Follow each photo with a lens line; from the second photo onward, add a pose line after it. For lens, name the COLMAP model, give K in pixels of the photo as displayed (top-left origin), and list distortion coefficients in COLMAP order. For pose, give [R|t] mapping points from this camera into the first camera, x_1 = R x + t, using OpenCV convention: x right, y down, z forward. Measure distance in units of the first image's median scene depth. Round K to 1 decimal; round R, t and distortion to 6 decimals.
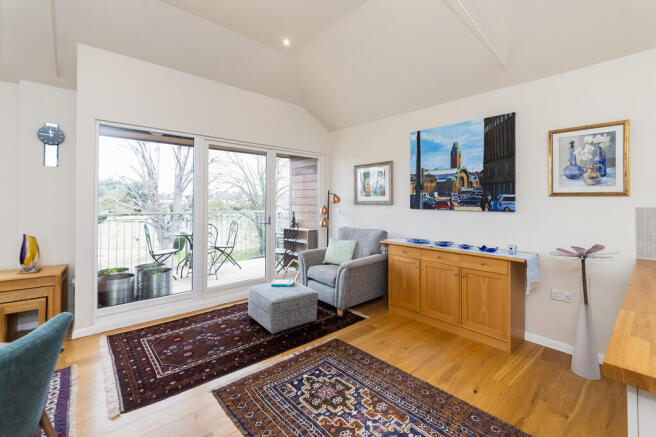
lens RADIAL K [[283.4, 0, 332.8], [0, 283.4, 198.2], [0, 0, 1]] dist [-0.007992, 0.003198]
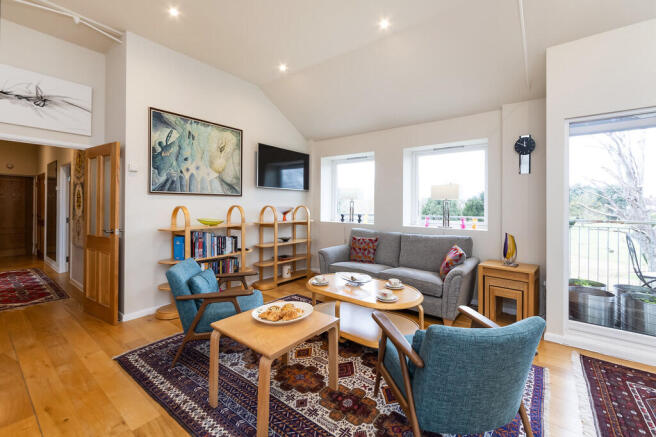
lens RADIAL K [[283.4, 0, 329.9], [0, 283.4, 205.9], [0, 0, 1]] dist [-0.007992, 0.003198]
pose [[0.181632, -0.001151, -0.983366, -0.054794], [0.005980, 0.999982, -0.000066, 0.010338], [0.983348, -0.005868, 0.181636, 0.049860]]
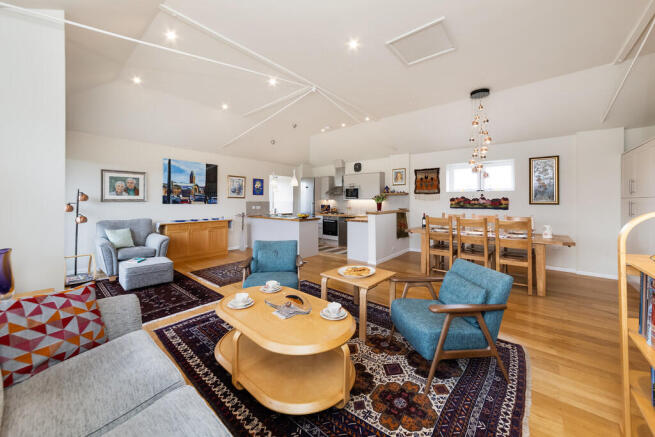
lens RADIAL K [[230.2, 0, 329.2], [0, 230.2, 200.7], [0, 0, 1]] dist [0.017172, 0.000517]
pose [[-0.139315, -0.005230, 0.990234, -1.650036], [-0.016701, 0.999856, 0.002931, -0.003469], [-0.990107, -0.016129, -0.139383, 0.297311]]
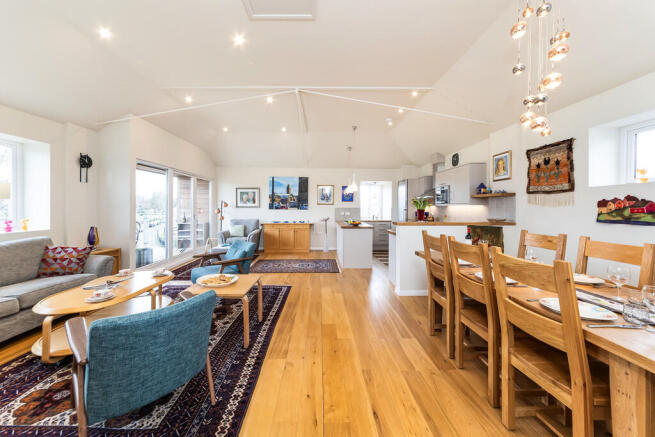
lens RADIAL K [[230.2, 0, 332.1], [0, 230.2, 205.3], [0, 0, 1]] dist [0.017172, 0.000517]
pose [[0.630644, 0.004452, 0.776059, -1.181512], [-0.010227, 0.999944, 0.002574, -0.007493], [-0.776005, -0.009560, 0.630655, -0.816201]]
